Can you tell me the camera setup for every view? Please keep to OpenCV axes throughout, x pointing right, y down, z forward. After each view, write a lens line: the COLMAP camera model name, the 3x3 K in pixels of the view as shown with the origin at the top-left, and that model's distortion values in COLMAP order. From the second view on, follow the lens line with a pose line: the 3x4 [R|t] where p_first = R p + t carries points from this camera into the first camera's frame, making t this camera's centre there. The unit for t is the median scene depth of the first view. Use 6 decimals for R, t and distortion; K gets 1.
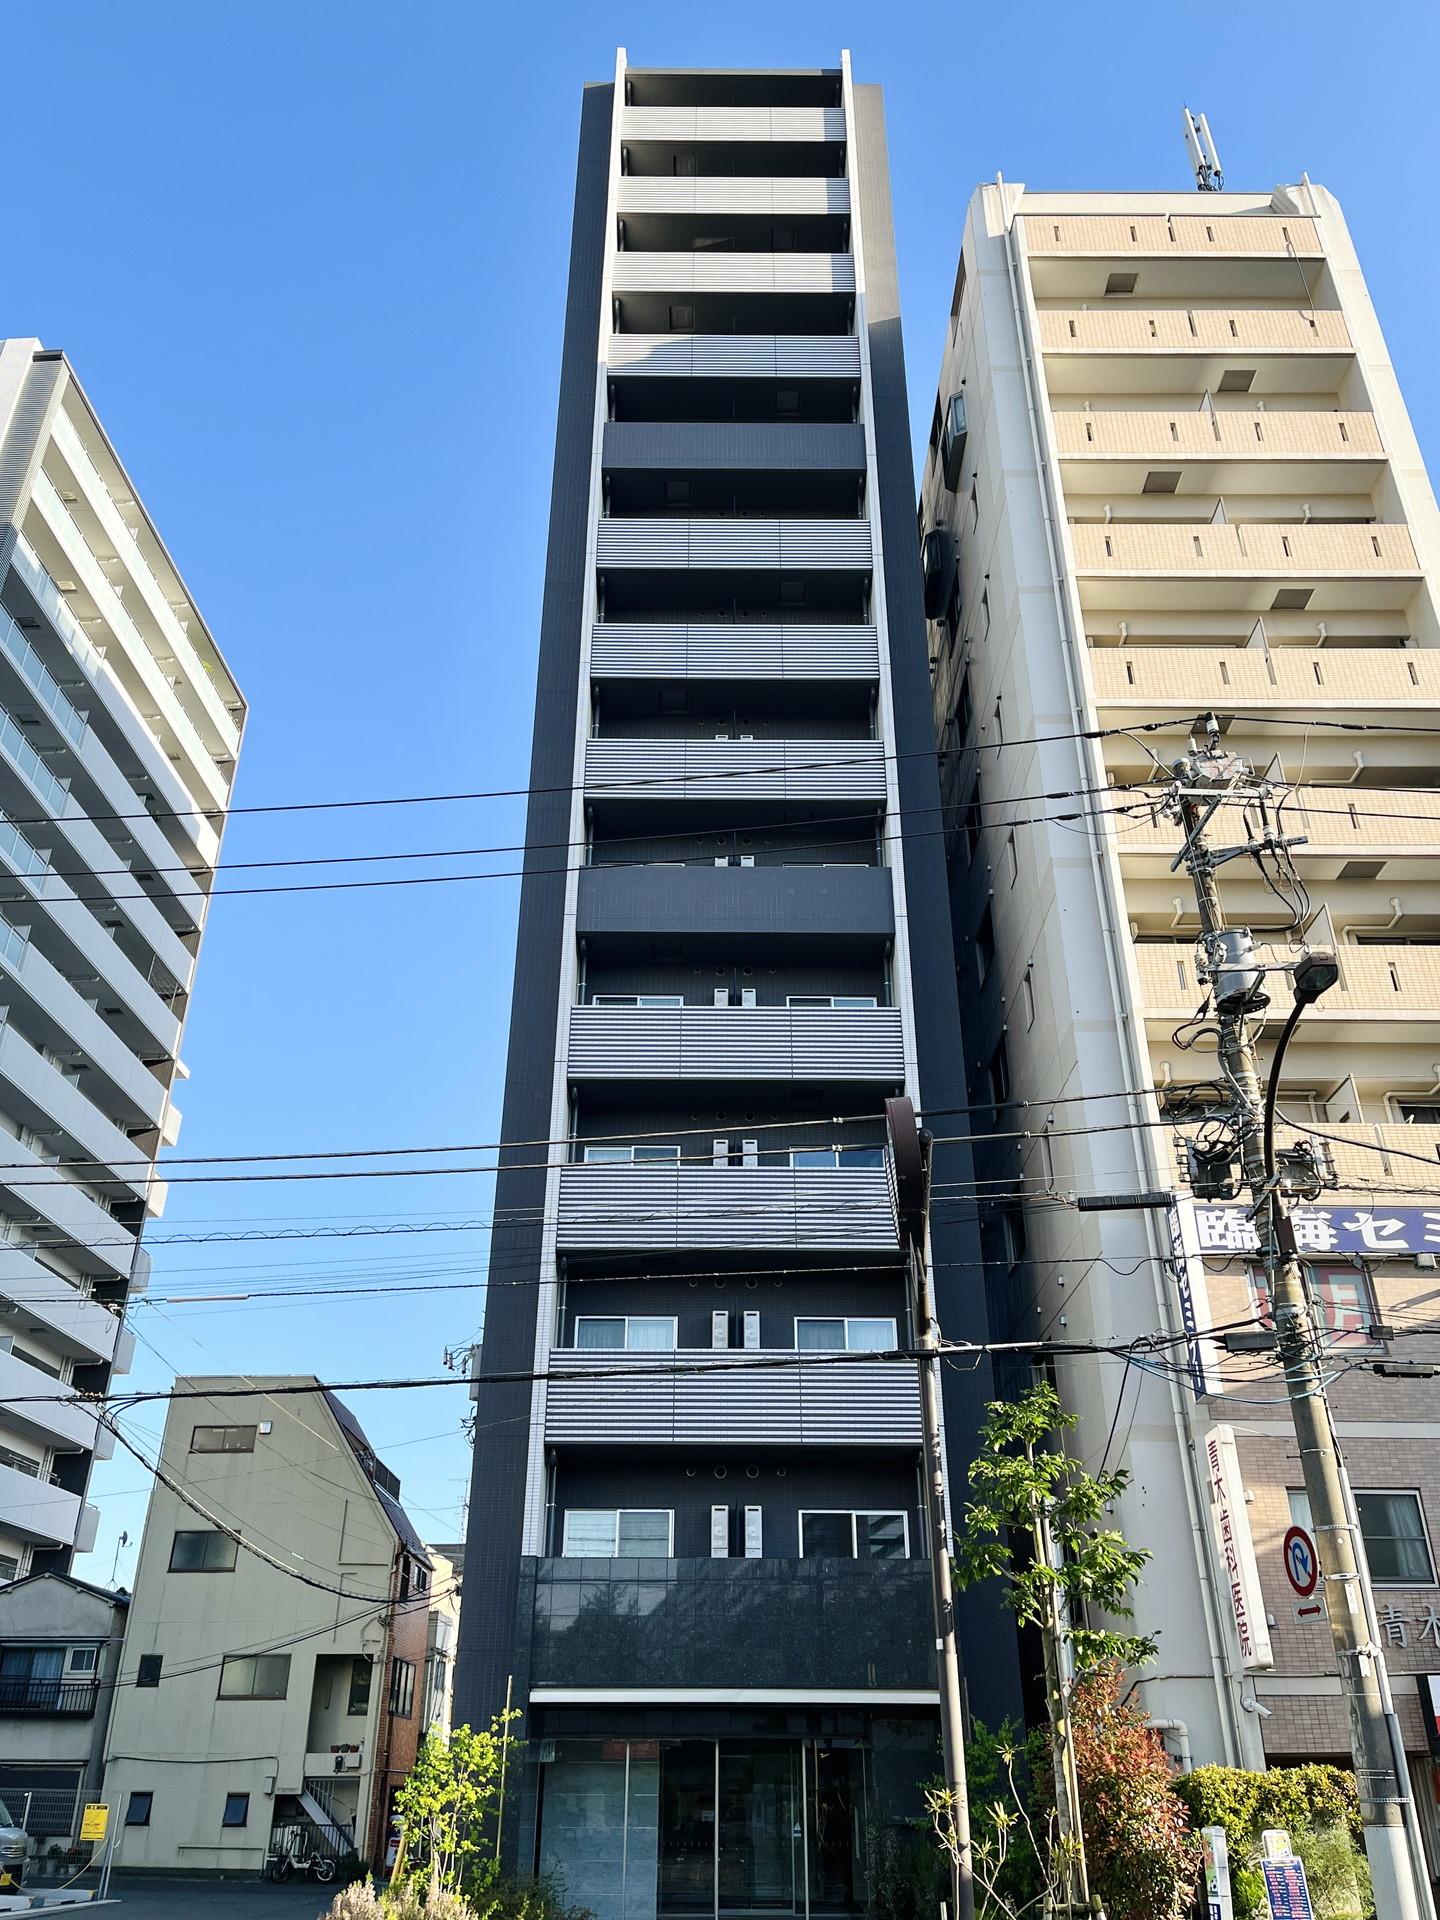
lens RADIAL K [[1468.6, 0, 716.4], [0, 1468.6, 965.0], [0, 0, 1]] dist [0.048477, -0.004116]
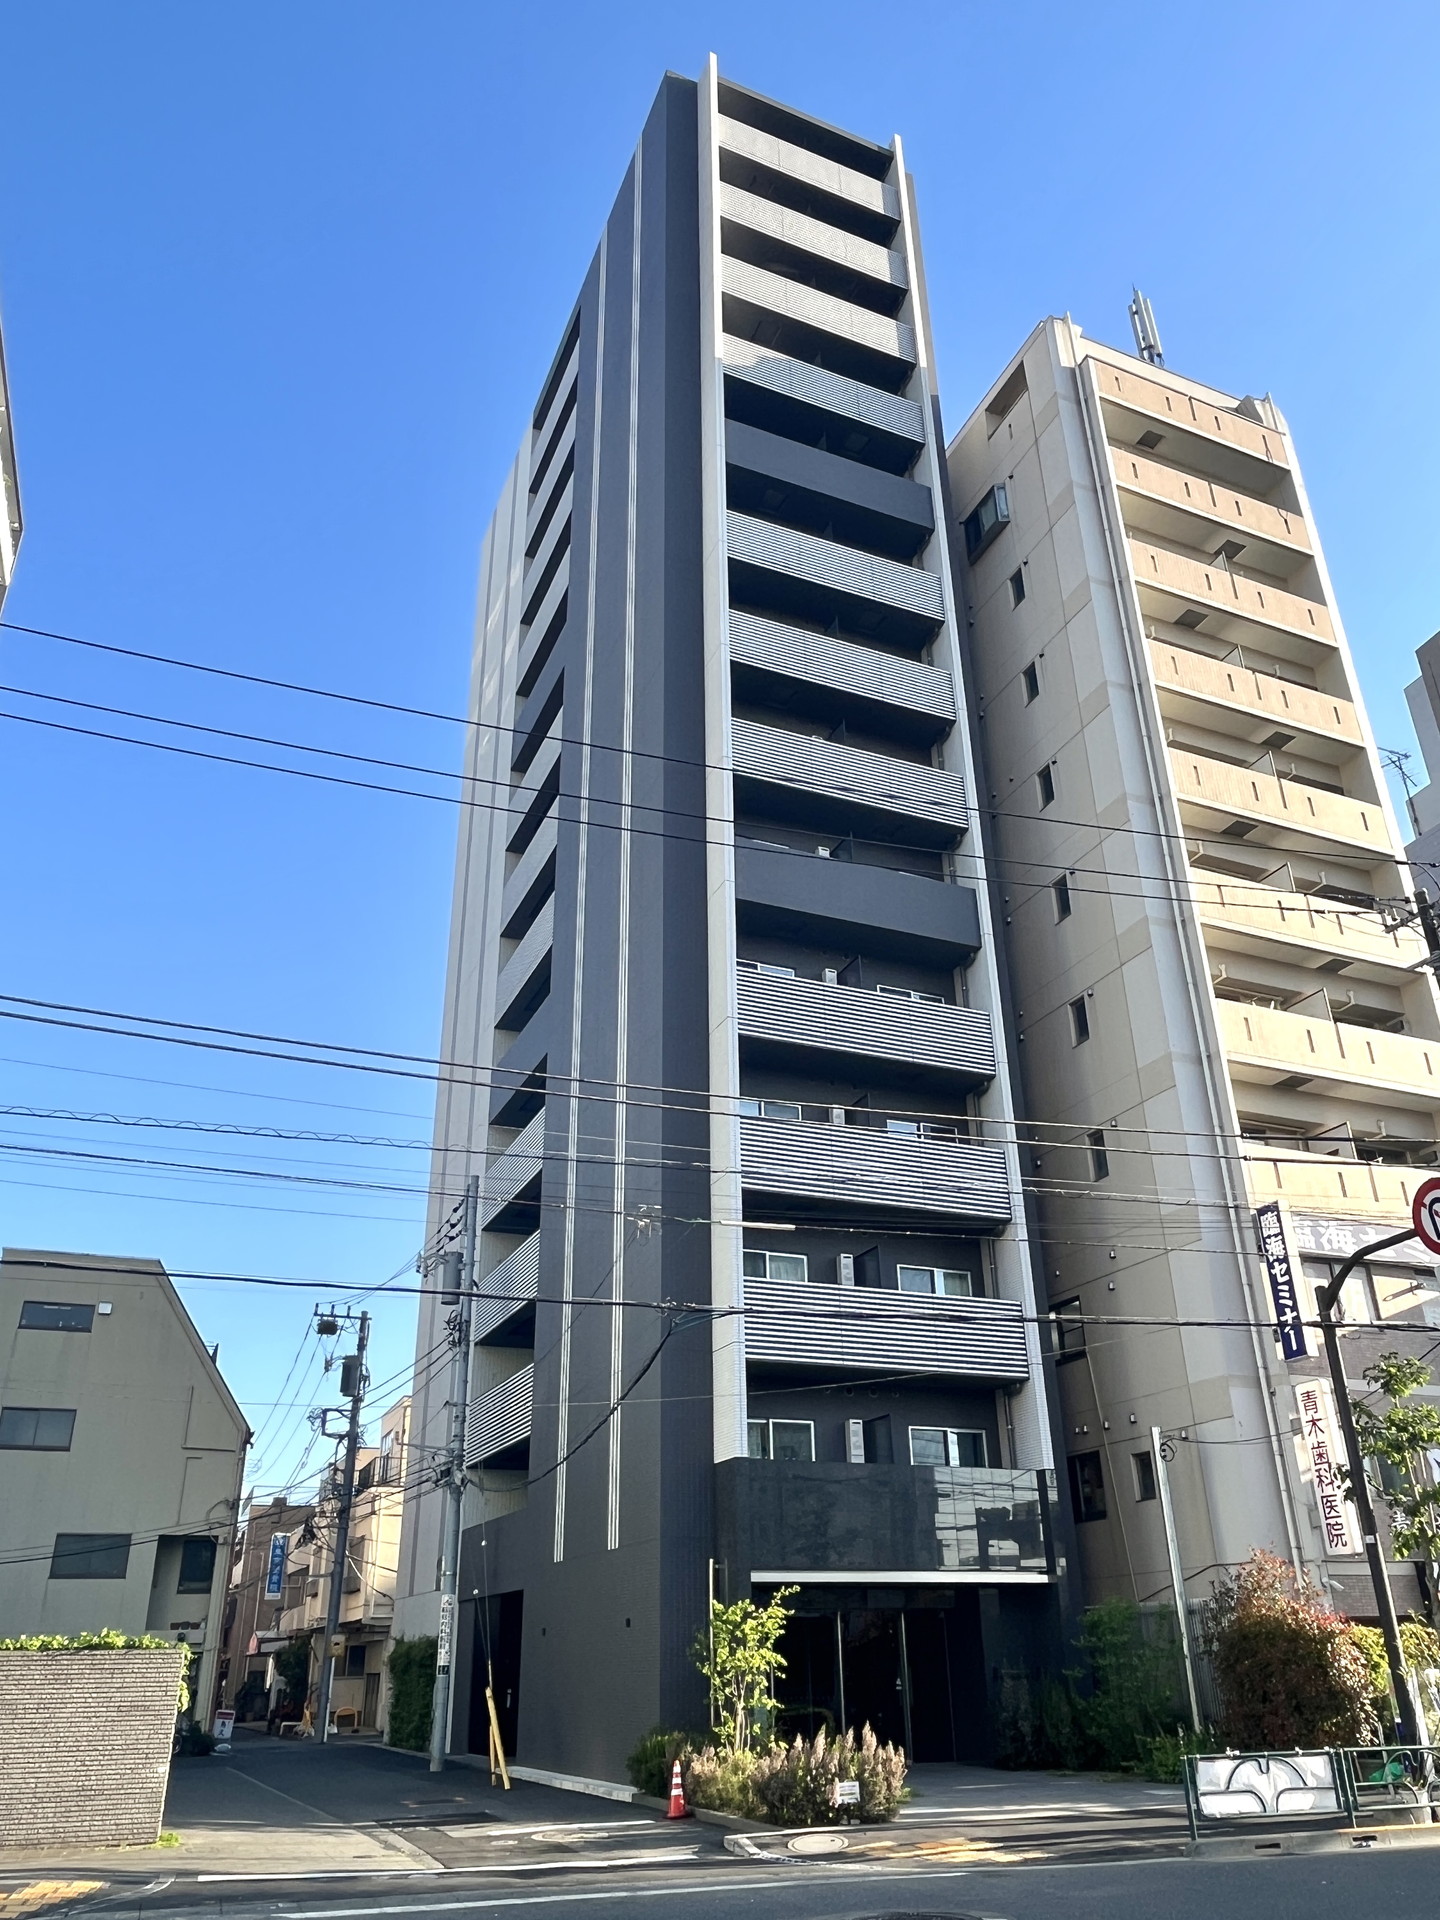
lens RADIAL K [[1400.0, 0, 721.6], [0, 1400.0, 960.1], [0, 0, 1]] dist [0.014570, 0.001582]
pose [[0.917851, 0.156872, 0.364610, -0.402259], [-0.173561, 0.984734, 0.013236, 0.007903], [-0.356968, -0.075431, 0.931066, 0.022044]]
